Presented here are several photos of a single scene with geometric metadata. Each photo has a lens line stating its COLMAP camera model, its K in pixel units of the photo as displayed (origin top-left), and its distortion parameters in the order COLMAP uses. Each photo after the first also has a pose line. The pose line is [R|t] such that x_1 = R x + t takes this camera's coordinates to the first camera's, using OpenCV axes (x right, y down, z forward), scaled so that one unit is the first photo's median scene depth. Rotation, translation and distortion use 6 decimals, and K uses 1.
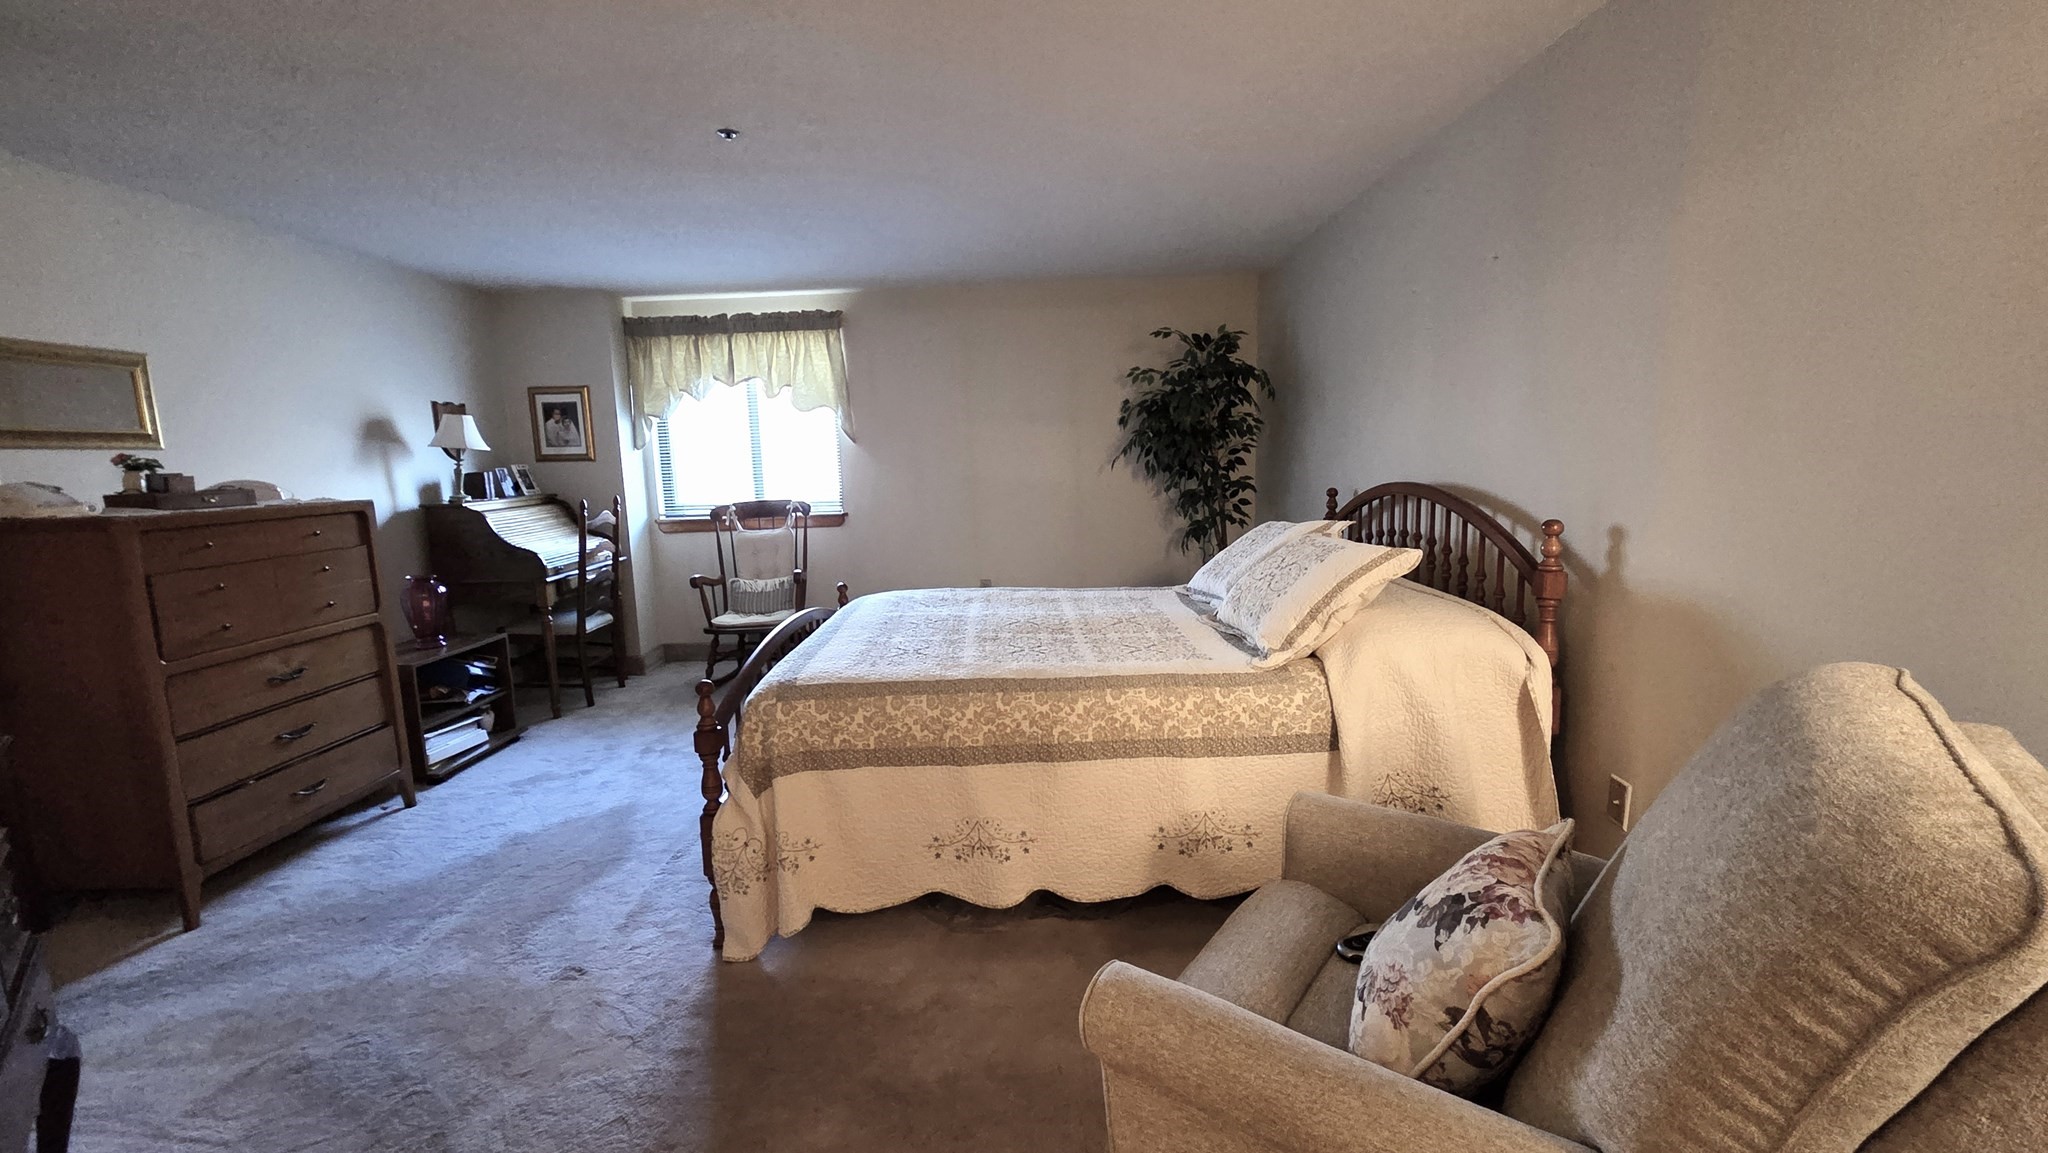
lens RADIAL K [[831.3, 0, 1019.7], [0, 831.3, 574.8], [0, 0, 1]] dist [0.002872, -0.000514]
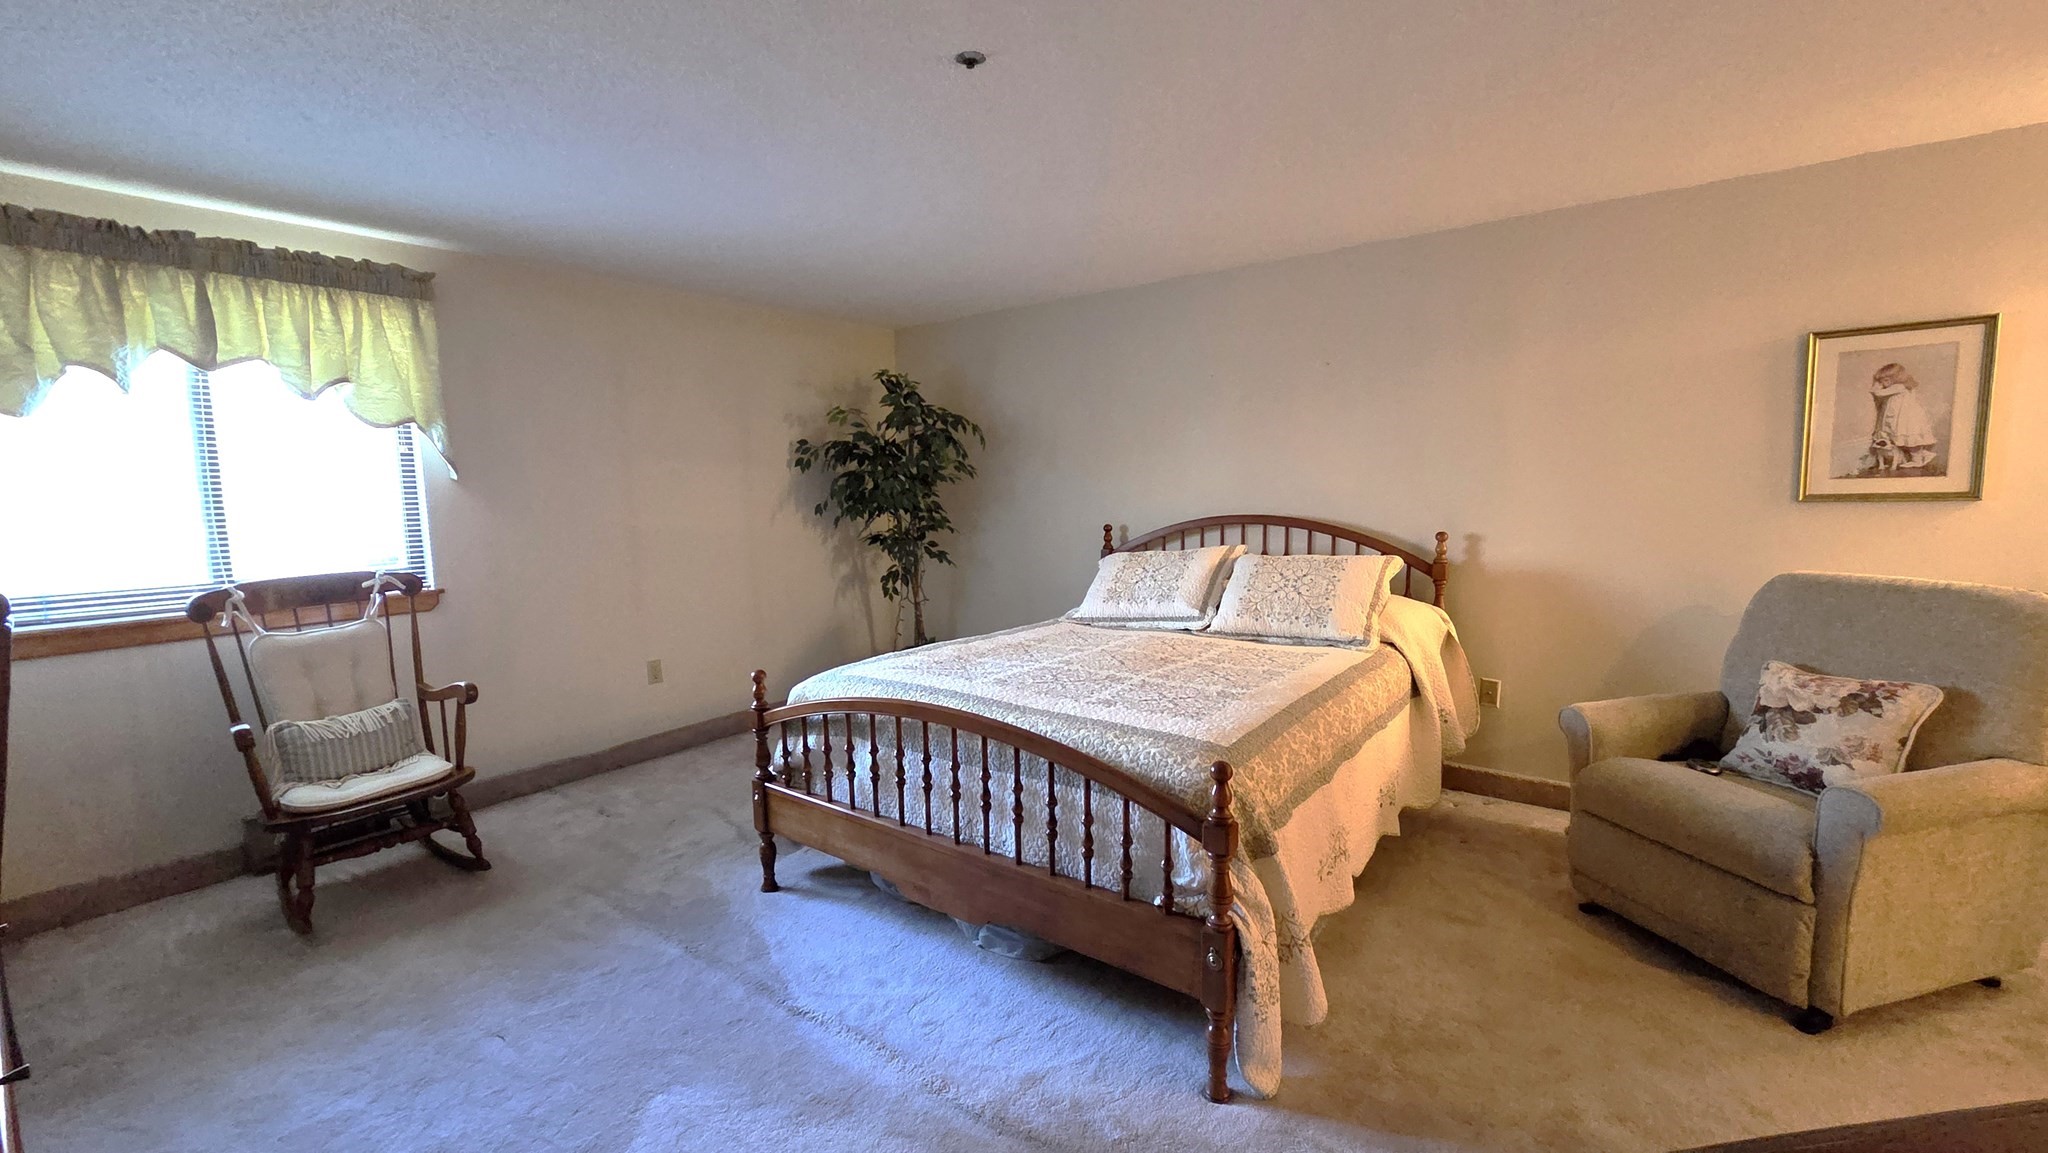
lens RADIAL K [[824.8, 0, 1014.9], [0, 824.8, 575.1], [0, 0, 1]] dist [0.014375, -0.009207]
pose [[0.600879, -0.067791, 0.796460, -0.473623], [0.119074, 0.992871, -0.005326, -0.029506], [-0.790421, 0.098038, 0.604667, 0.279144]]
